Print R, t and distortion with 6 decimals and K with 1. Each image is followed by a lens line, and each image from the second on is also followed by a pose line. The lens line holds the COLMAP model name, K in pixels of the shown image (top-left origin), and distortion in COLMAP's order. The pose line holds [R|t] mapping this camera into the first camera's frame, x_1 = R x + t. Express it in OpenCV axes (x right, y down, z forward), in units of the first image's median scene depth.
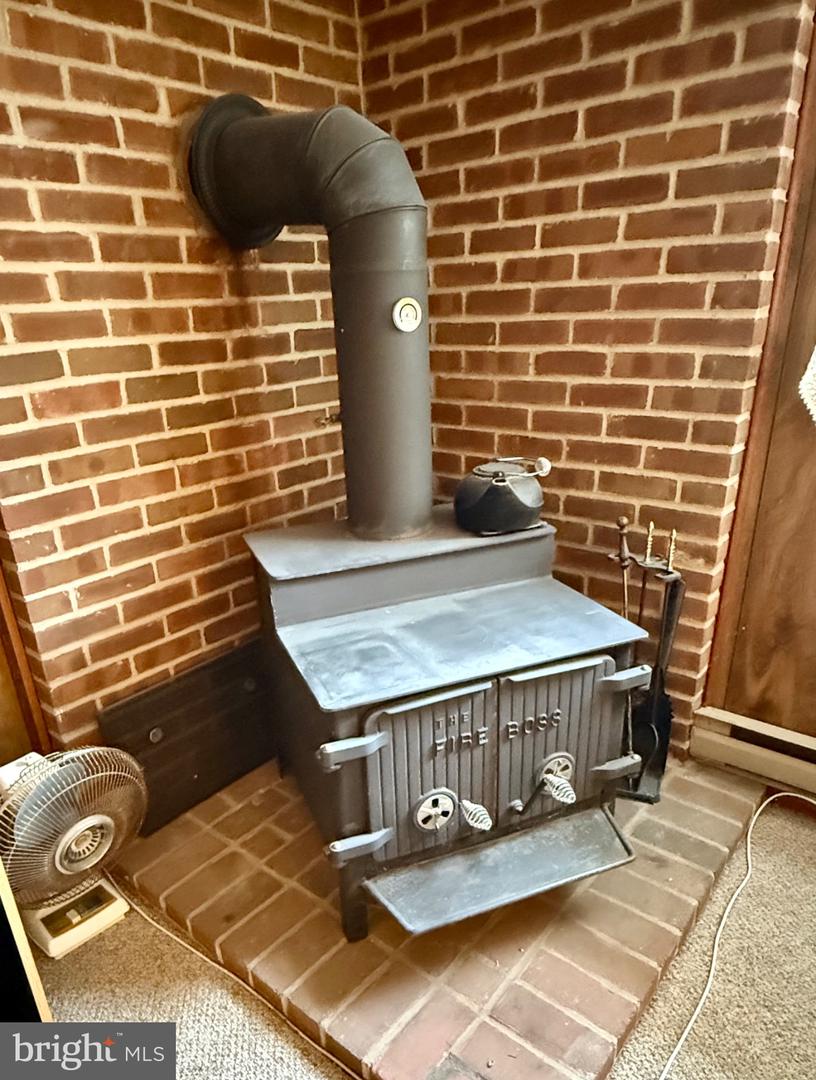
lens RADIAL K [[725.6, 0, 381.5], [0, 725.6, 622.8], [0, 0, 1]] dist [-0.009625, 0.004429]
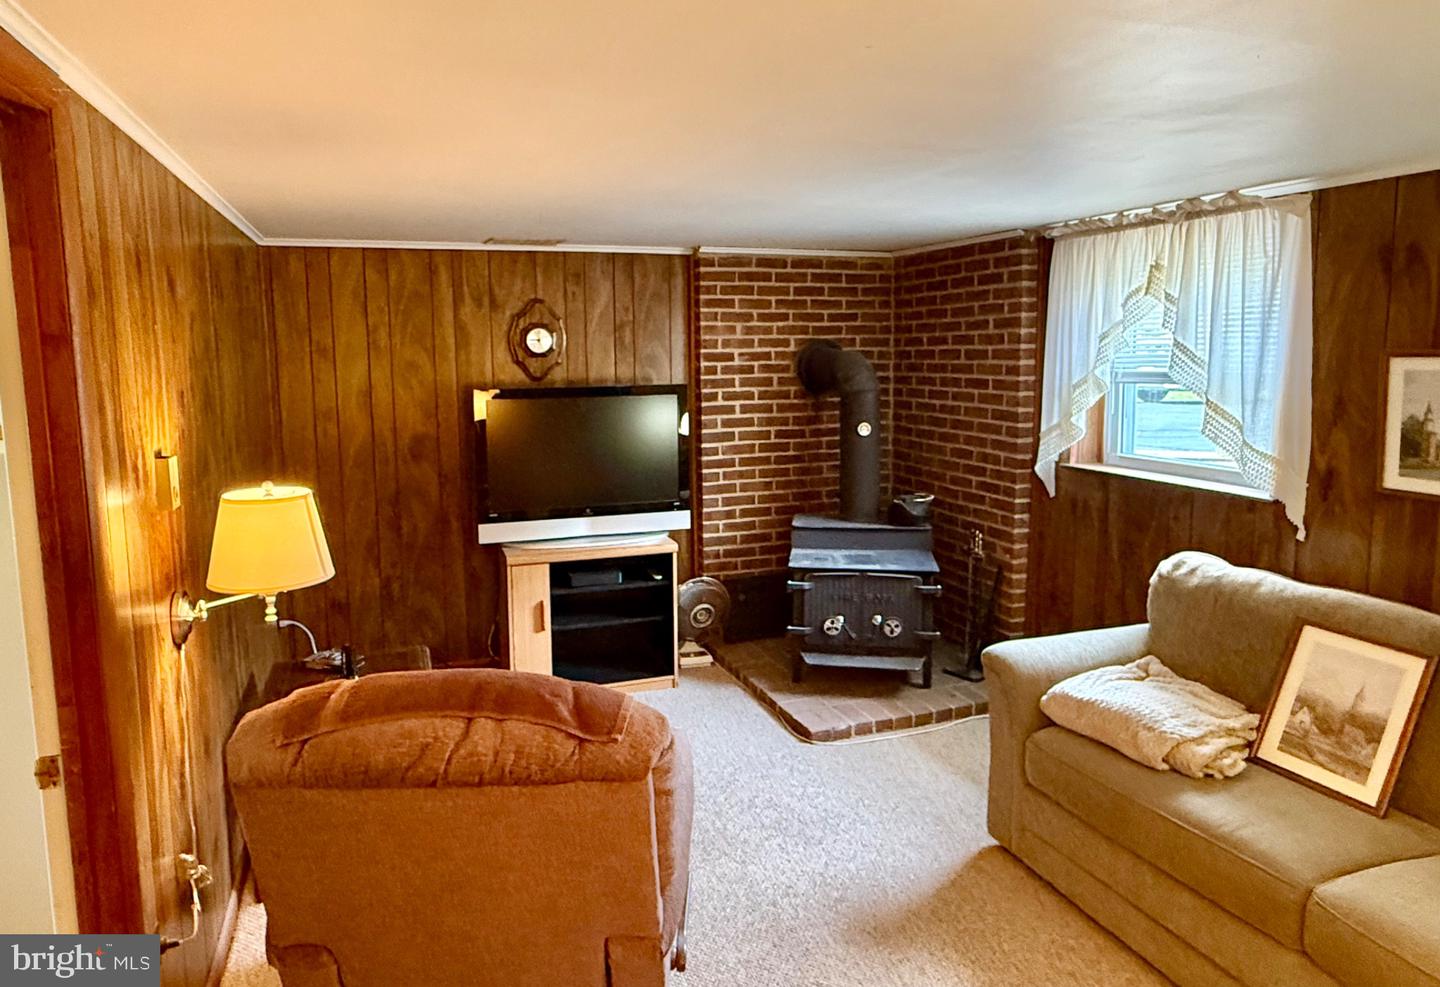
lens RADIAL K [[893.6, 0, 718.4], [0, 893.6, 493.3], [0, 0, 1]] dist [0.000253, -0.000016]
pose [[0.882176, 0.113310, -0.457084, 0.912342], [-0.219479, 0.957686, -0.186188, 0.413264], [0.416646, 0.264571, 0.869717, -1.617649]]
